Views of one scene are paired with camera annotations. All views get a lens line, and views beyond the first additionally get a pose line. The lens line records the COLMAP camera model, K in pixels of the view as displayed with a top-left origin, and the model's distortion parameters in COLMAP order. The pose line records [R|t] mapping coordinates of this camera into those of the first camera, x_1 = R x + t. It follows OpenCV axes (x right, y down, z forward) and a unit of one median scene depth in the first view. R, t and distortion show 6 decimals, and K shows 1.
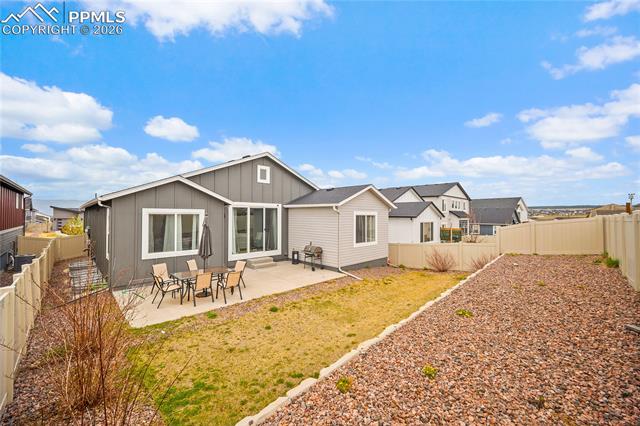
lens RADIAL K [[251.9, 0, 321.2], [0, 251.9, 210.6], [0, 0, 1]] dist [0.000516, -0.000179]
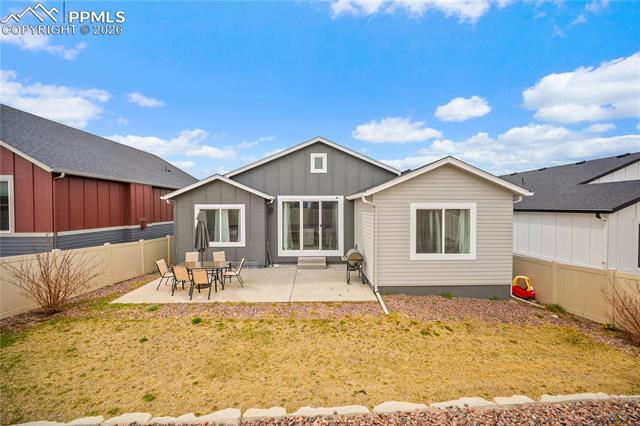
lens RADIAL K [[251.9, 0, 321.2], [0, 251.9, 210.6], [0, 0, 1]] dist [0.000516, -0.000179]
pose [[0.728631, 0.001819, -0.684904, 0.395684], [0.018281, 0.999589, 0.022103, 0.003291], [0.684663, -0.028626, 0.728298, 0.376980]]
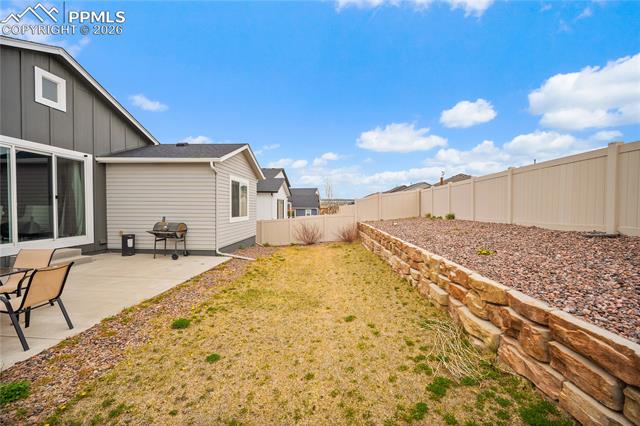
lens RADIAL K [[254.2, 0, 320.0], [0, 254.2, 213.0], [0, 0, 1]] dist [-0.000127, -0.000244]
pose [[0.743945, -0.015580, 0.668059, -0.177515], [-0.015647, 0.999048, 0.040724, 0.080931], [-0.668058, -0.040750, 0.742993, 0.247495]]
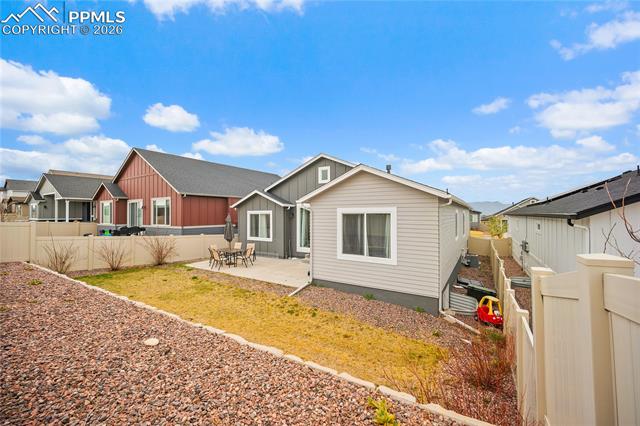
lens RADIAL K [[251.9, 0, 321.2], [0, 251.9, 210.6], [0, 0, 1]] dist [0.000516, -0.000179]
pose [[0.223220, -0.019406, -0.974575, 0.807331], [0.022789, 0.999632, -0.014686, 0.018569], [0.974502, -0.018931, 0.223581, 0.784948]]
